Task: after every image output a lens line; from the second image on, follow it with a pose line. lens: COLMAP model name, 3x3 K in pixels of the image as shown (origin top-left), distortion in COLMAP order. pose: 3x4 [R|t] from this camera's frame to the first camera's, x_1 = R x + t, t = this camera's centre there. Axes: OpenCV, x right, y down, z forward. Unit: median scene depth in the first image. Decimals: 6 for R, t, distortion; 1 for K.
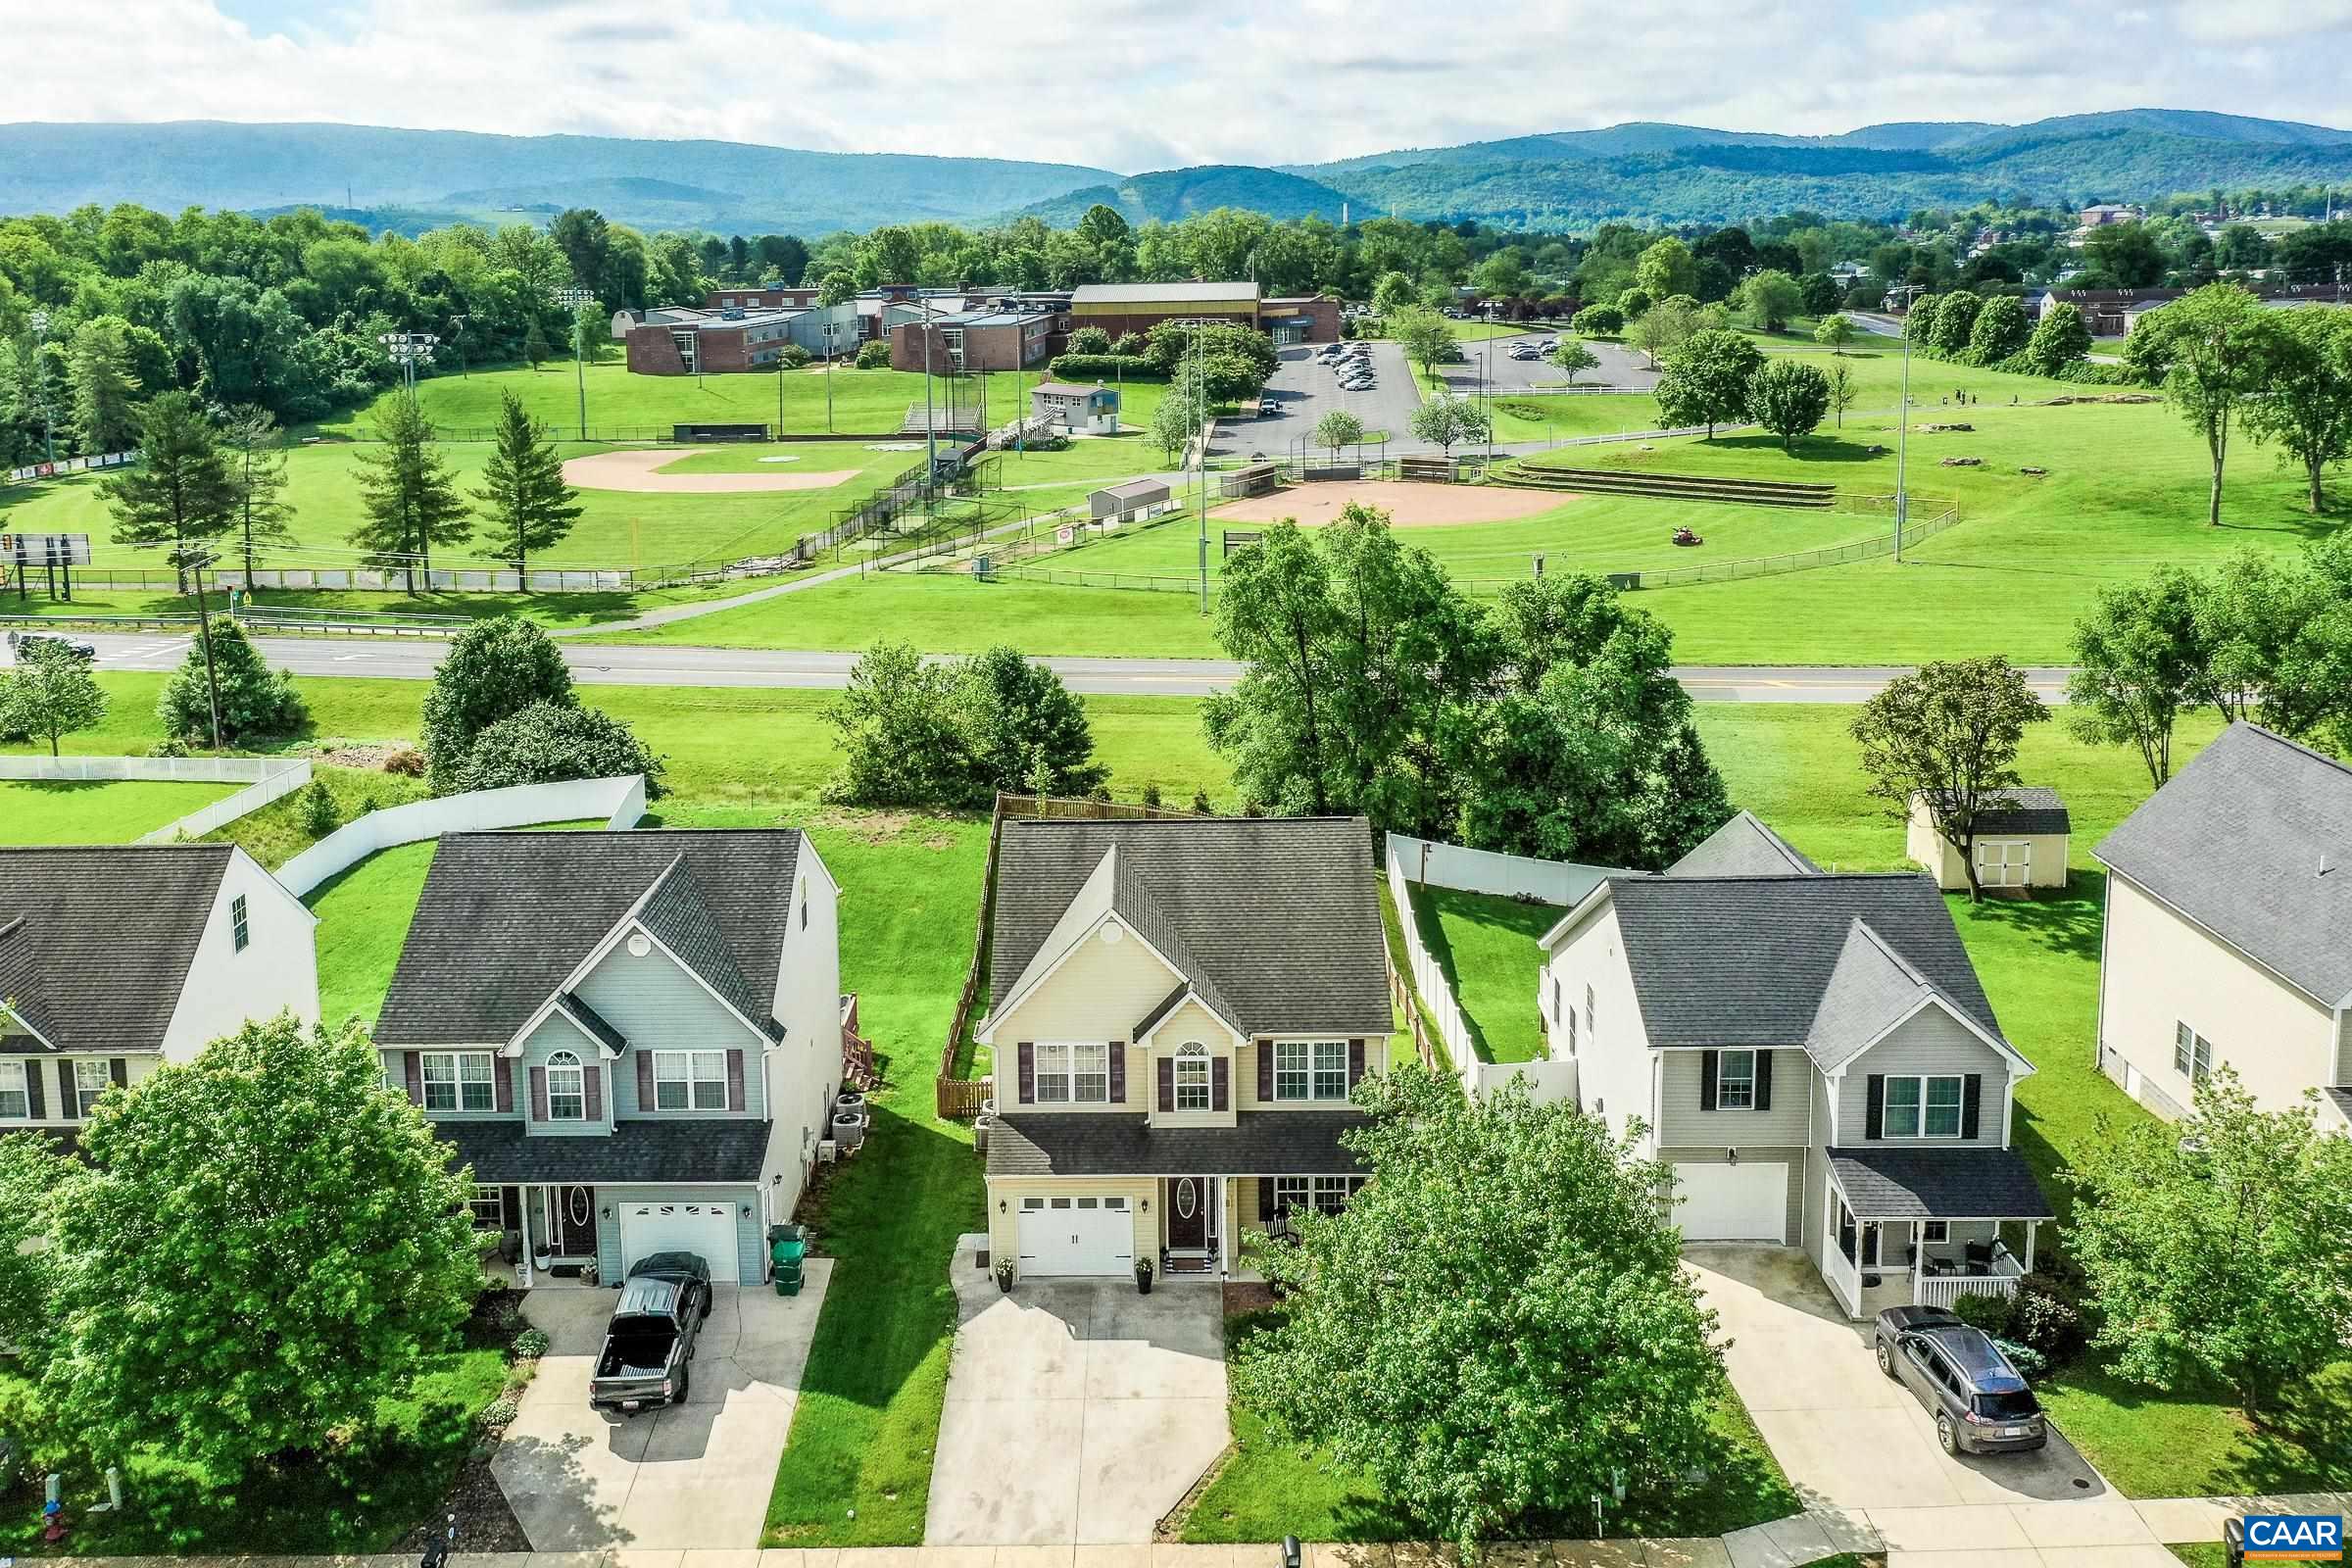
lens RADIAL K [[1840.5, 0, 1075.2], [0, 1840.5, 599.9], [0, 0, 1]] dist [0.004943, -0.003776]
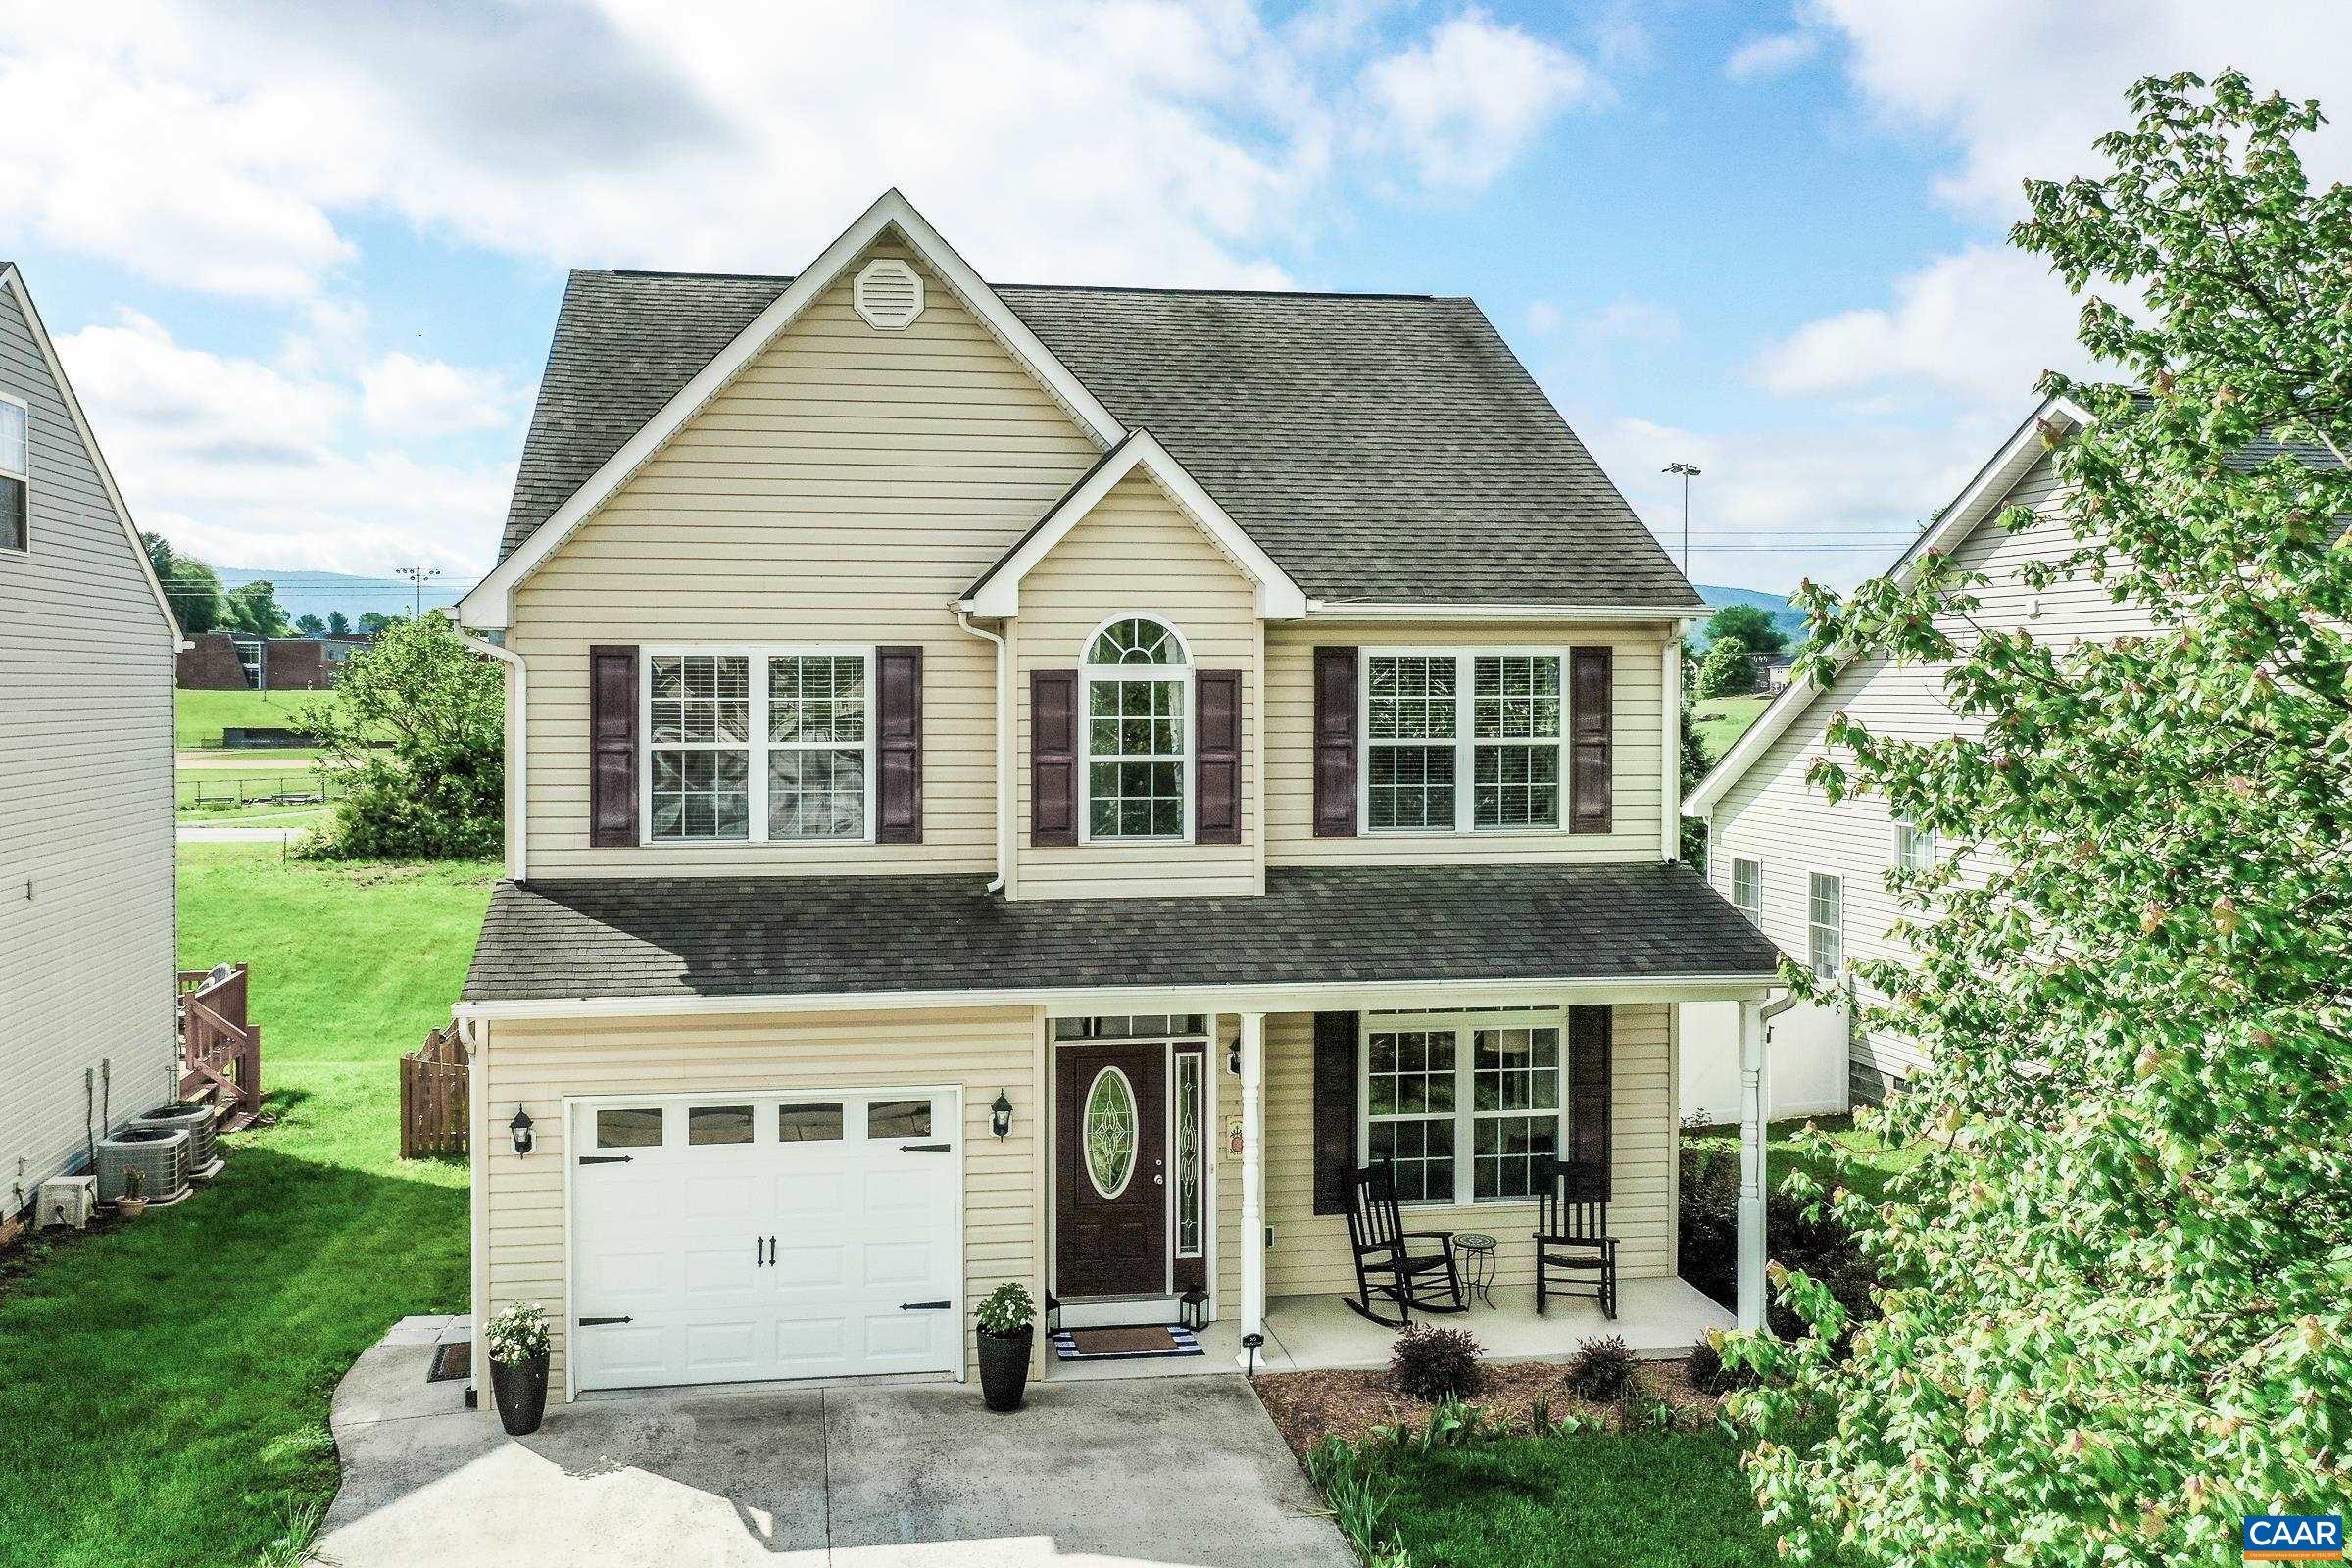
lens RADIAL K [[1930.8, 0, 1051.1], [0, 1930.8, 730.3], [0, 0, 1]] dist [0.002393, 0.002705]
pose [[0.984202, 0.015958, 0.176331, -0.009918], [0.008970, 0.990157, -0.139674, 0.267498], [-0.176824, 0.139049, 0.974371, 0.584714]]
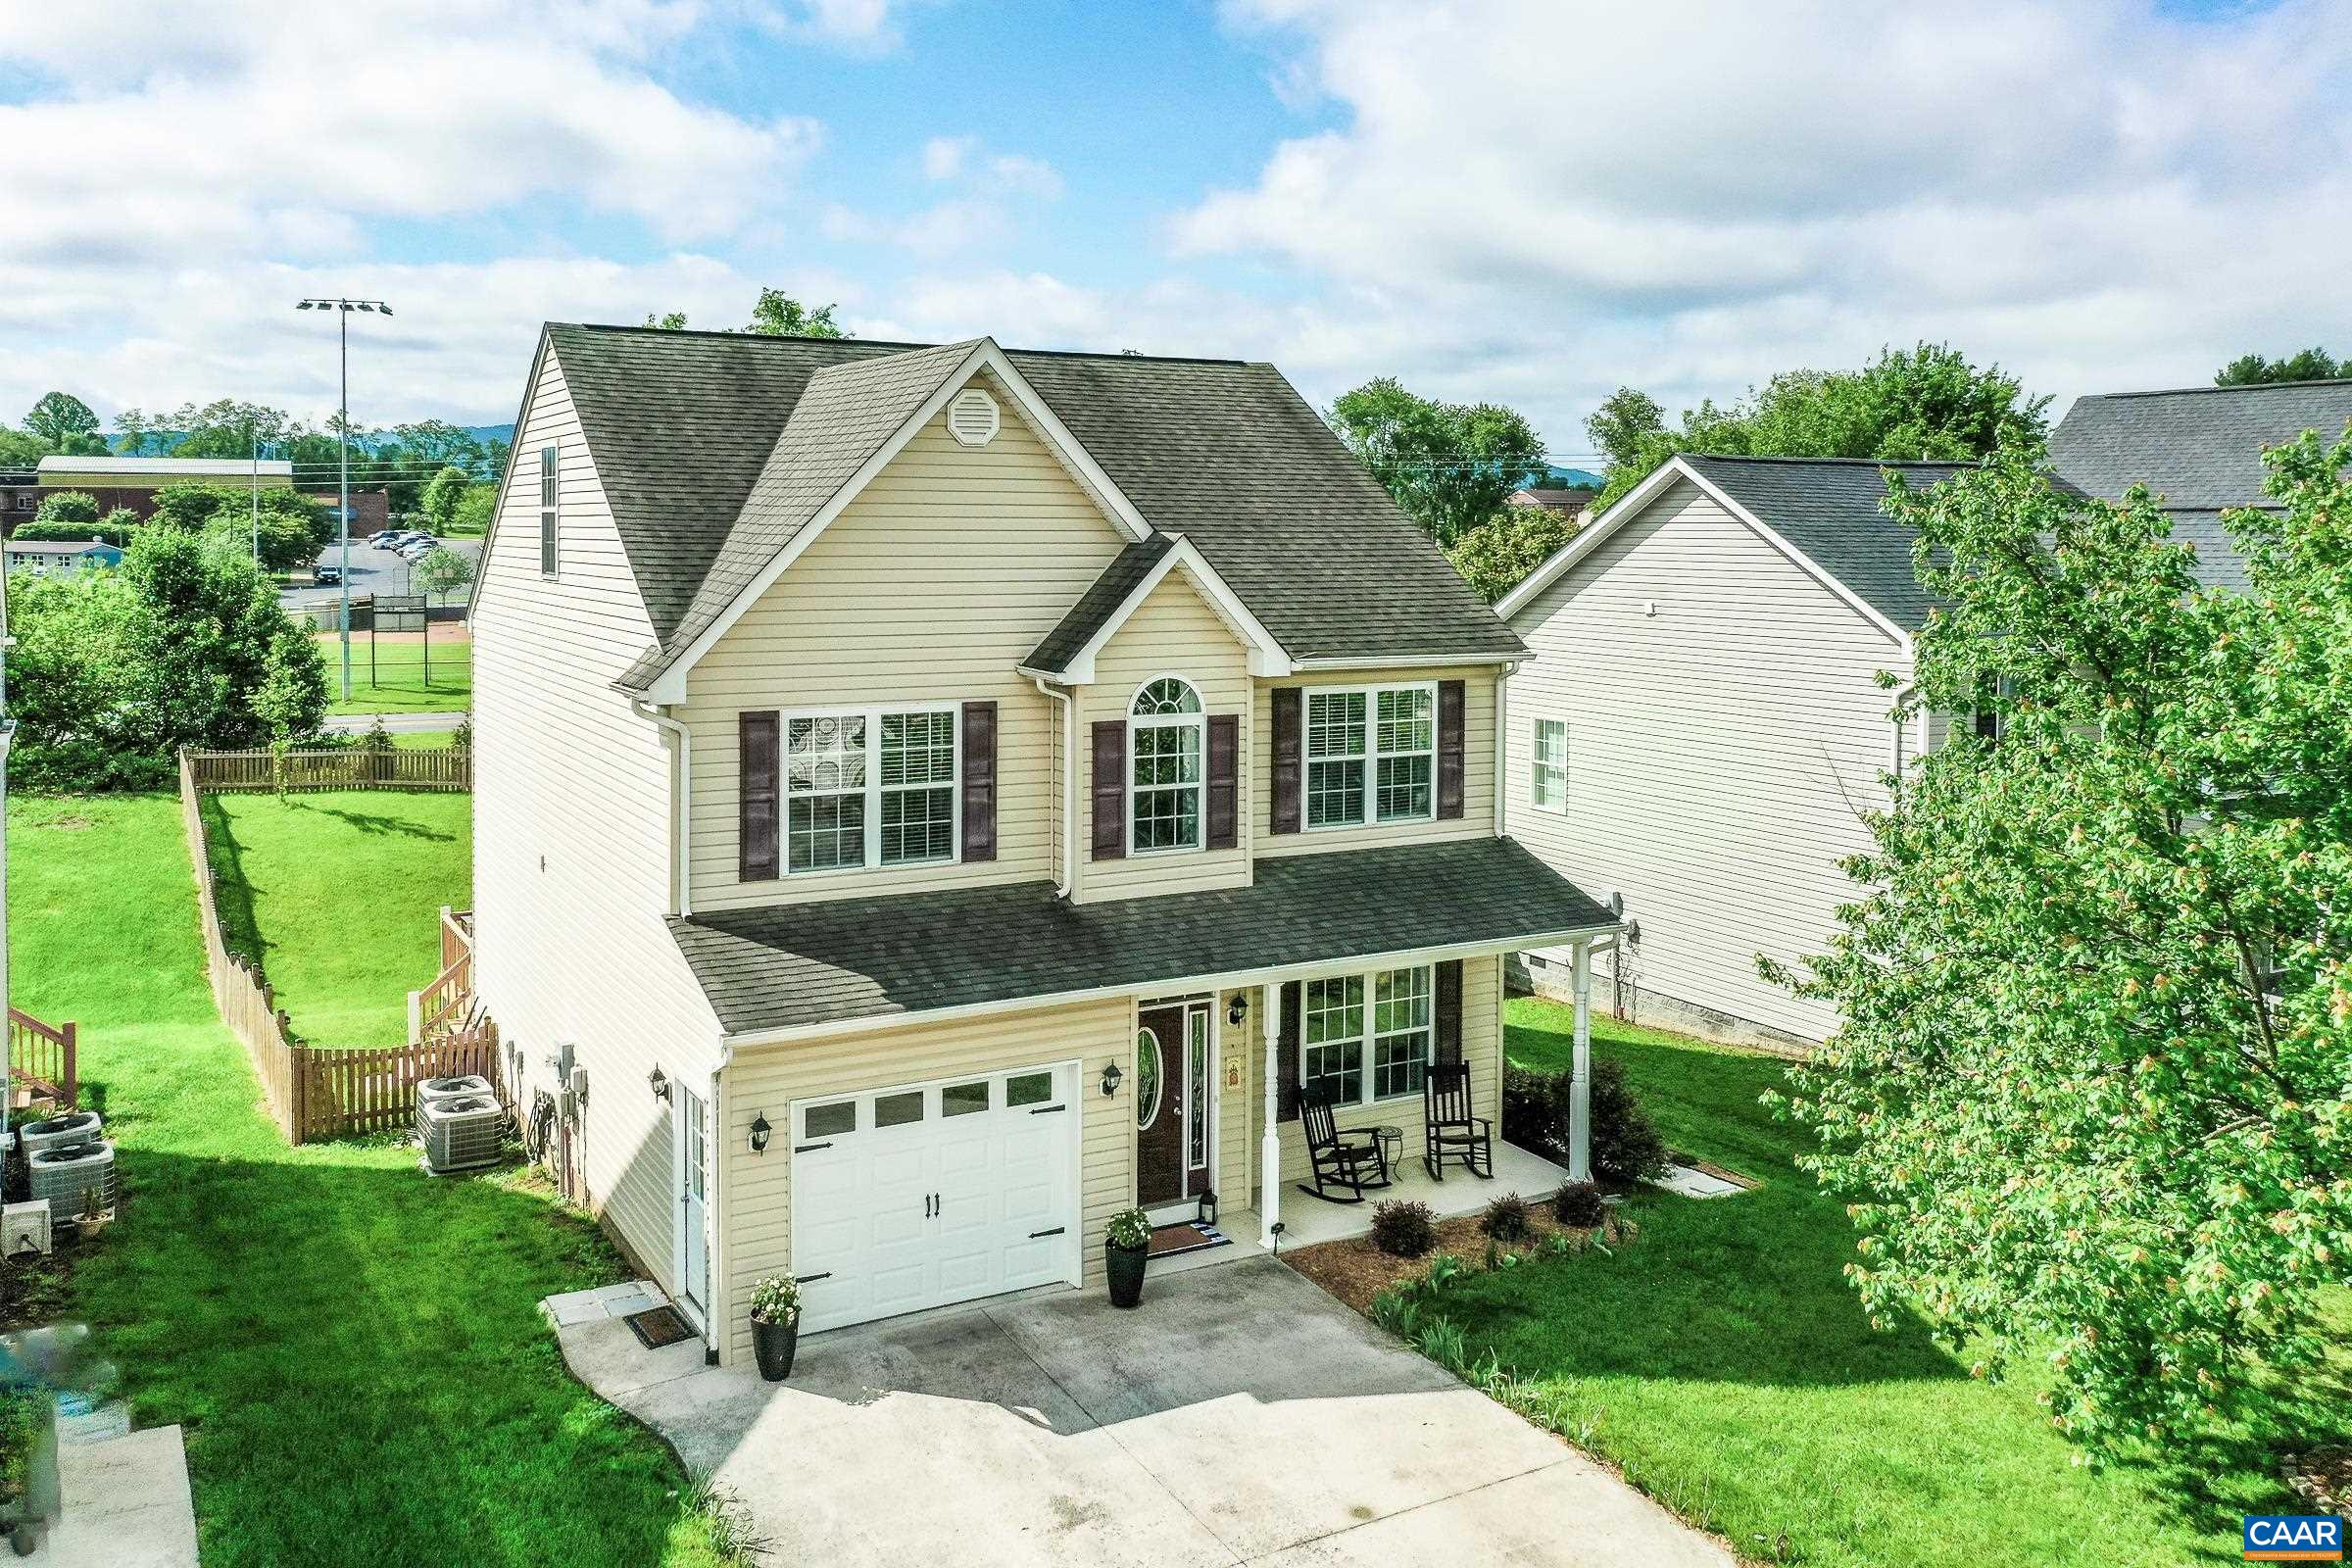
lens RADIAL K [[1922.2, 0, 1166.7], [0, 1922.2, 600.5], [0, 0, 1]] dist [0.003037, 0.004038]
pose [[0.857439, 0.005890, 0.514552, -0.141068], [0.061508, 0.991593, -0.113845, 0.236926], [-0.510896, 0.129264, 0.849868, 0.544306]]
